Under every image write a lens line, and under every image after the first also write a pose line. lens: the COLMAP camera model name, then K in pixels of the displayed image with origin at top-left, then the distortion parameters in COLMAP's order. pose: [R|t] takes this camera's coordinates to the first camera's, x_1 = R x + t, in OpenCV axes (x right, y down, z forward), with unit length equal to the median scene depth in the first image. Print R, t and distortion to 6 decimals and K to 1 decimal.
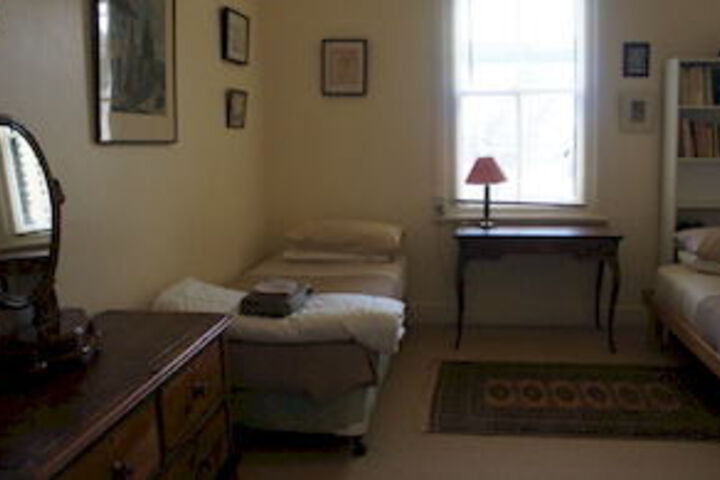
lens RADIAL K [[703.3, 0, 360.0], [0, 703.3, 240.0], [0, 0, 1]] dist [-0.149192, 0.174161]
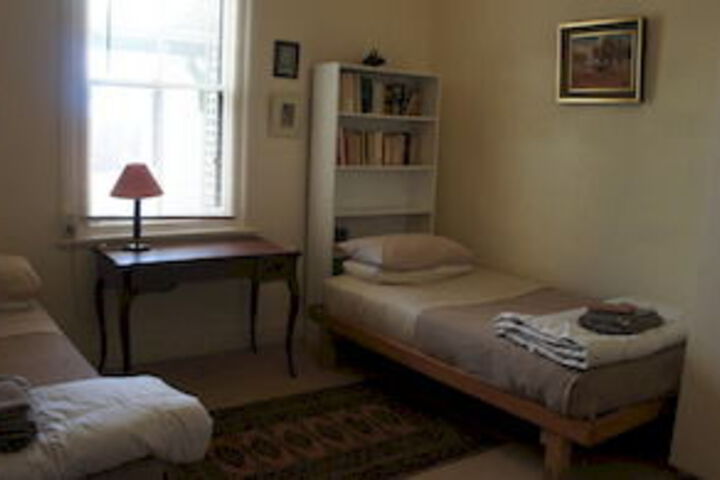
lens RADIAL K [[703.3, 0, 360.0], [0, 703.3, 240.0], [0, 0, 1]] dist [-0.149192, 0.174161]
pose [[0.733437, -0.061828, 0.676940, -0.179779], [0.053641, 0.998014, 0.033035, -0.043804], [-0.677638, 0.012082, 0.735296, 0.238433]]
